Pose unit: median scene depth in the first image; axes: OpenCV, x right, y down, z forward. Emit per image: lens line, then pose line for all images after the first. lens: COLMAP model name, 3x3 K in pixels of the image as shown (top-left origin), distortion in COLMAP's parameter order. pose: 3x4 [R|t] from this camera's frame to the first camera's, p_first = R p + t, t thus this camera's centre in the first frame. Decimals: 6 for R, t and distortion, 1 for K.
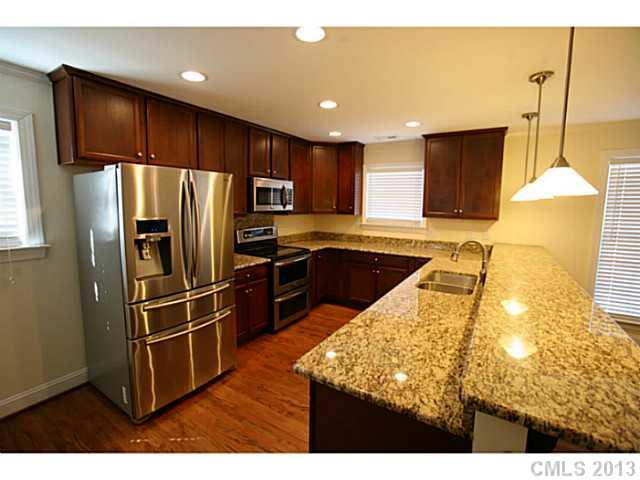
lens RADIAL K [[303.3, 0, 320.0], [0, 303.3, 240.0], [0, 0, 1]] dist [-0.003605, -0.000673]
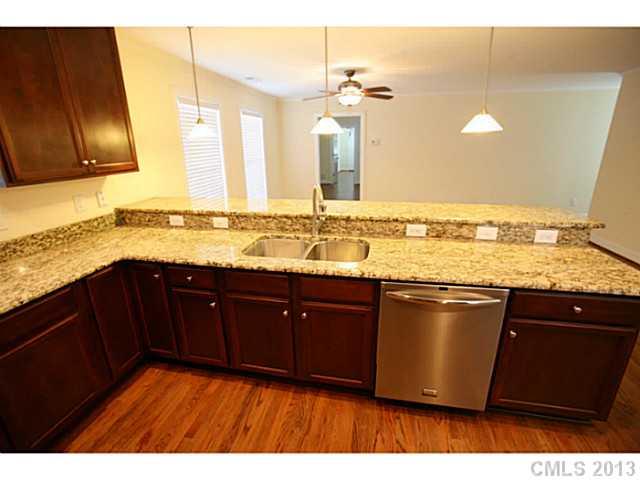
lens RADIAL K [[303.3, 0, 320.0], [0, 303.3, 240.0], [0, 0, 1]] dist [-0.003605, -0.000673]
pose [[-0.370305, -0.293130, 0.881447, -0.383081], [0.135848, 0.921613, 0.363558, -0.241596], [-0.918923, 0.254370, -0.301456, 1.871543]]
